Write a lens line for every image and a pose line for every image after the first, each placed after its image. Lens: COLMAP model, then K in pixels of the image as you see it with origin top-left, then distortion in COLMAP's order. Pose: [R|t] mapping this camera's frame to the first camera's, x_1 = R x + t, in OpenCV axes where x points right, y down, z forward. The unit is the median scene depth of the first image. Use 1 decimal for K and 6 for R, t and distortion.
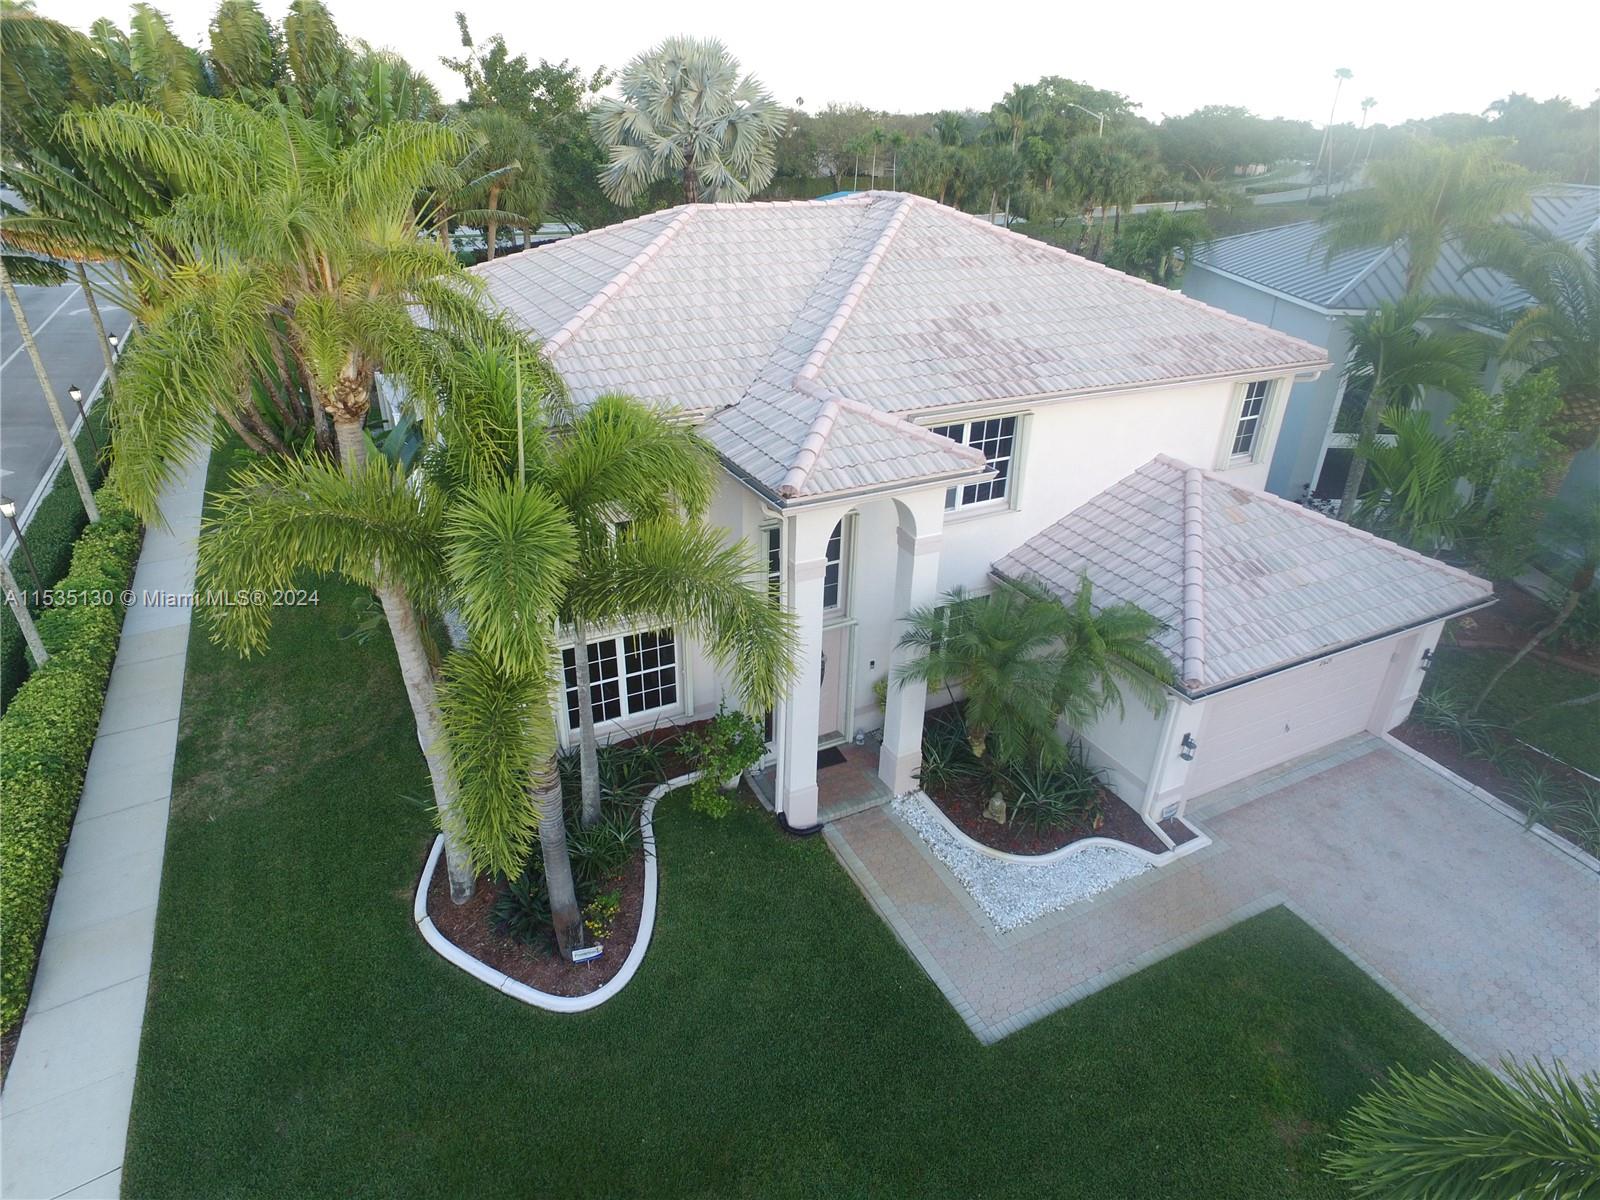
lens RADIAL K [[948.9, 0, 785.9], [0, 948.9, 584.9], [0, 0, 1]] dist [-0.012823, 0.013587]
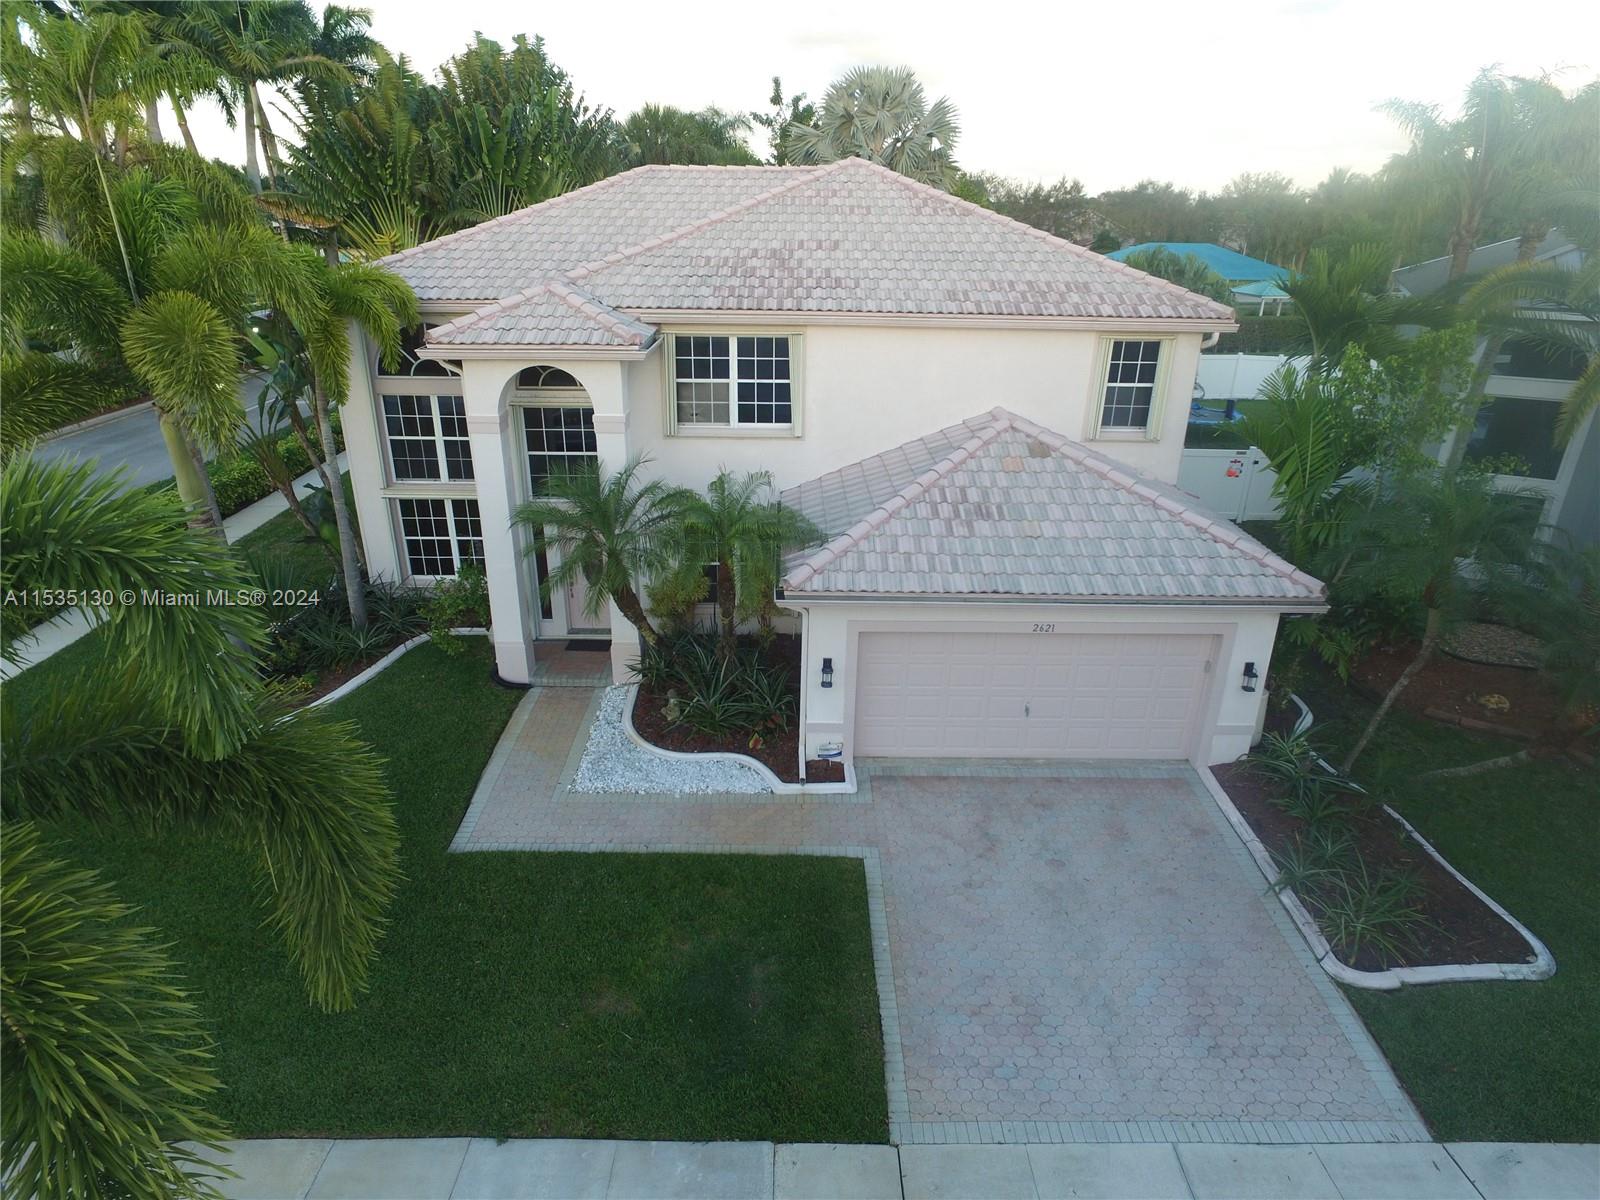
lens RADIAL K [[948.9, 0, 798.6], [0, 948.9, 585.4], [0, 0, 1]] dist [-0.012823, 0.013587]
pose [[0.890936, 0.158739, -0.425483, 0.722777], [-0.195203, 0.979811, -0.043197, 0.122099], [0.410036, 0.121542, 0.903935, 0.125836]]
